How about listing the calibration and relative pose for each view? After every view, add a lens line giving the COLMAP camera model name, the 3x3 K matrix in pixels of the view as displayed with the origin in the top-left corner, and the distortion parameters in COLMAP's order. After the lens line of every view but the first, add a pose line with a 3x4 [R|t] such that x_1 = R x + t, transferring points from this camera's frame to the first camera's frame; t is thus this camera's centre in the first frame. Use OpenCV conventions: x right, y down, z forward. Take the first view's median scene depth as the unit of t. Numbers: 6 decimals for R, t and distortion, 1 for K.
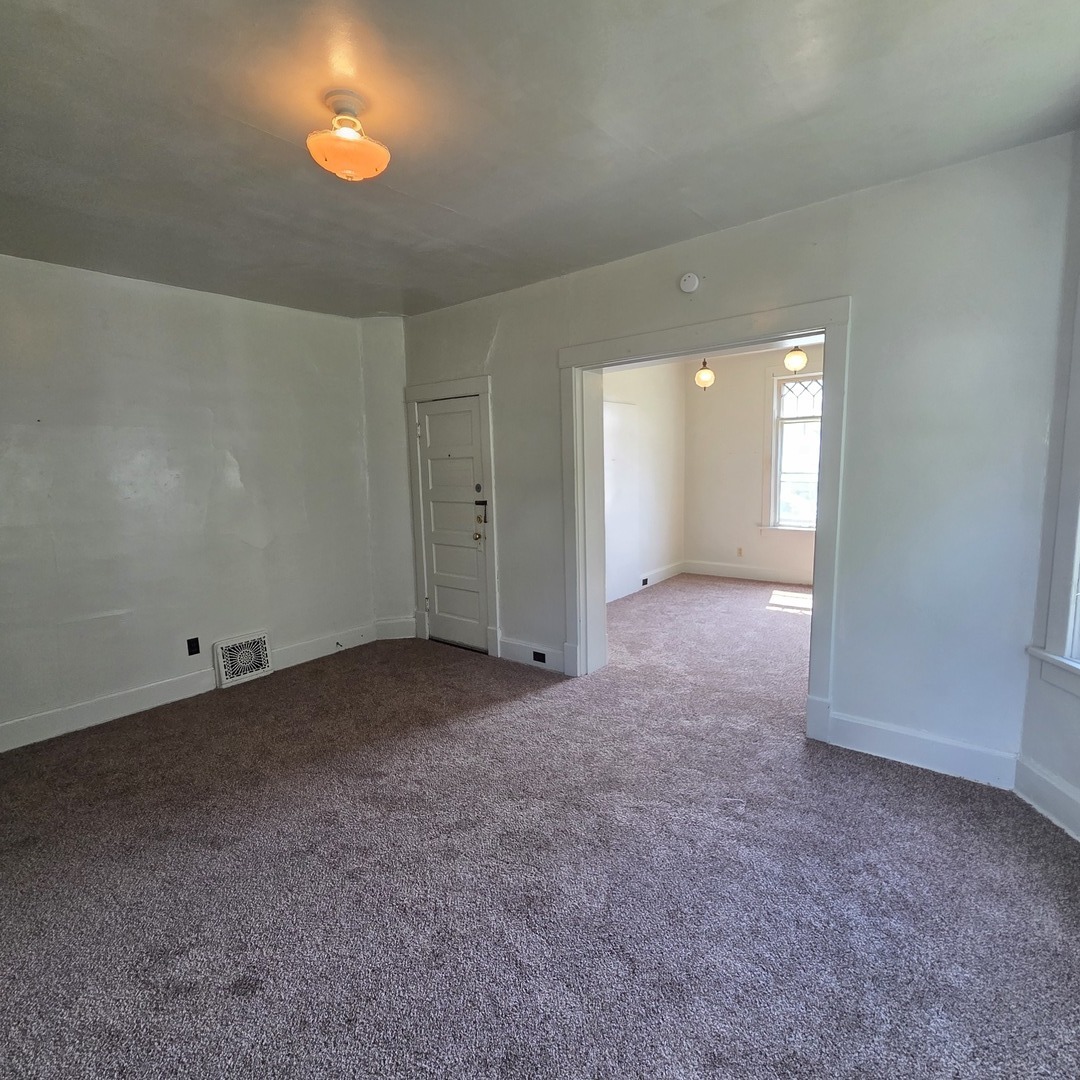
lens RADIAL K [[588.0, 0, 545.4], [0, 588.0, 540.2], [0, 0, 1]] dist [0.002012, -0.001488]
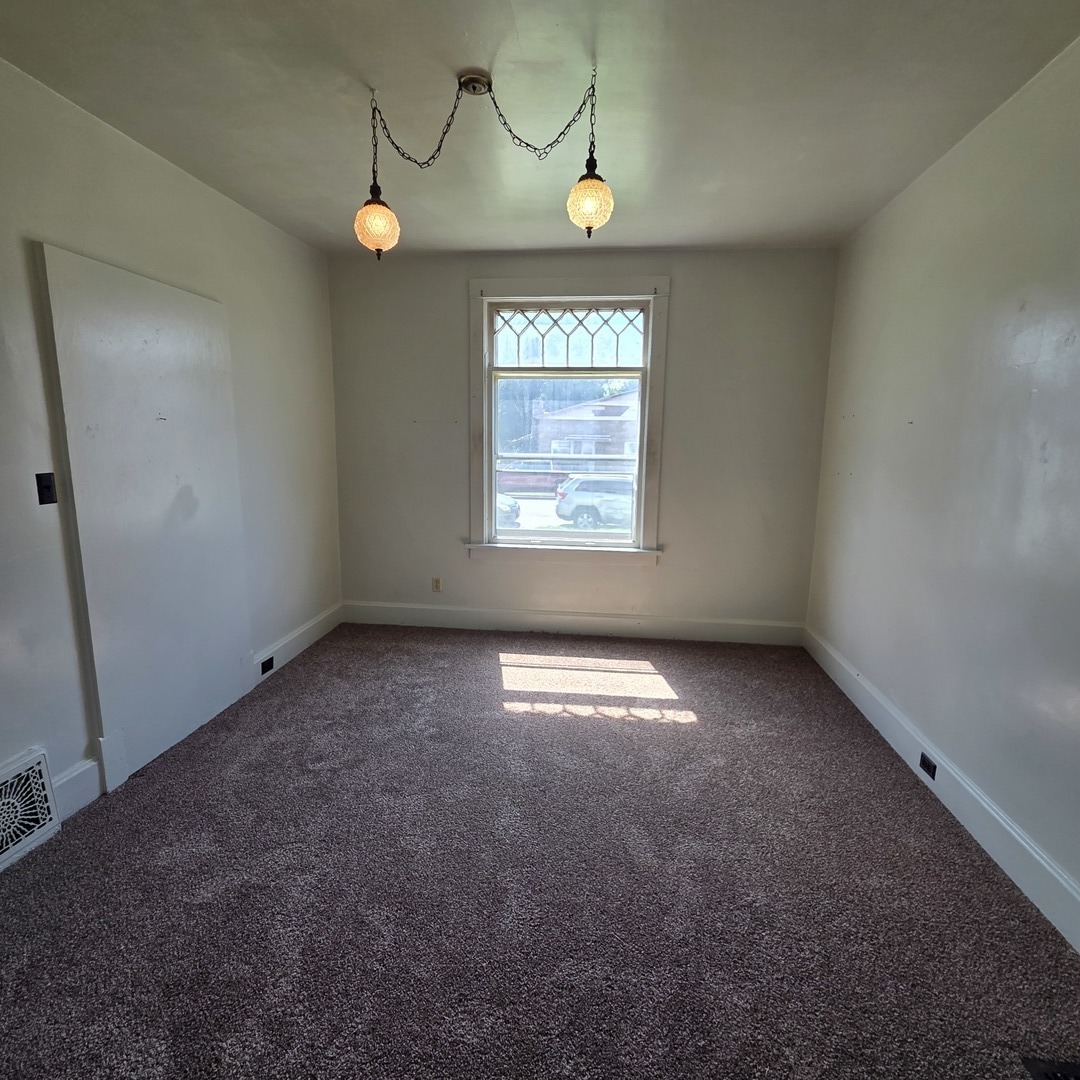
lens RADIAL K [[588.0, 0, 545.4], [0, 588.0, 540.2], [0, 0, 1]] dist [0.002012, -0.001488]
pose [[0.840977, -0.051442, 0.538620, 0.105472], [0.033989, 0.998527, 0.042298, -0.052310], [-0.540002, -0.017265, 0.841486, 0.454474]]
